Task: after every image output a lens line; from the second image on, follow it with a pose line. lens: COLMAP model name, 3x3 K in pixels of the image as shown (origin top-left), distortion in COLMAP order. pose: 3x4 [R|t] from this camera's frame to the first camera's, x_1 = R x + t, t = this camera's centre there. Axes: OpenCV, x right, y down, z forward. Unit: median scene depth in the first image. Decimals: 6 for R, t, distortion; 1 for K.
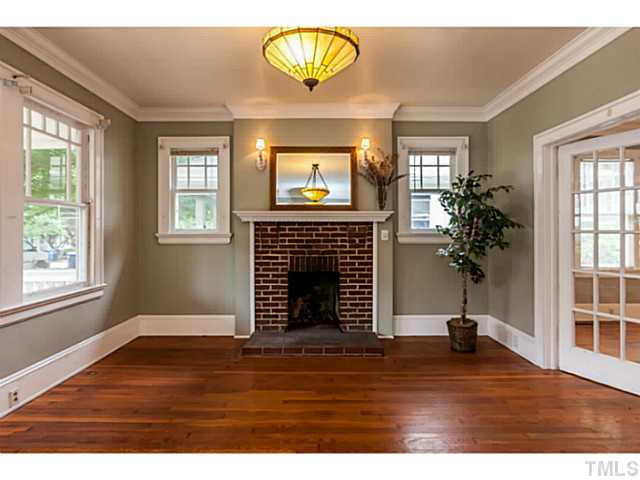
lens RADIAL K [[368.0, 0, 319.7], [0, 368.0, 237.8], [0, 0, 1]] dist [-0.021050, 0.008140]
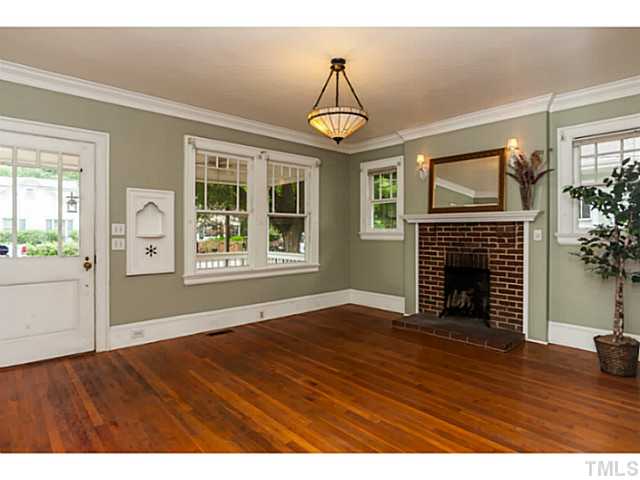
lens RADIAL K [[368.0, 0, 313.2], [0, 368.0, 237.6], [0, 0, 1]] dist [-0.021050, 0.008140]
pose [[0.658731, 0.016272, -0.752202, 0.507764], [-0.011908, 0.999866, 0.011201, -0.004317], [0.752284, 0.001579, 0.658837, -0.065318]]
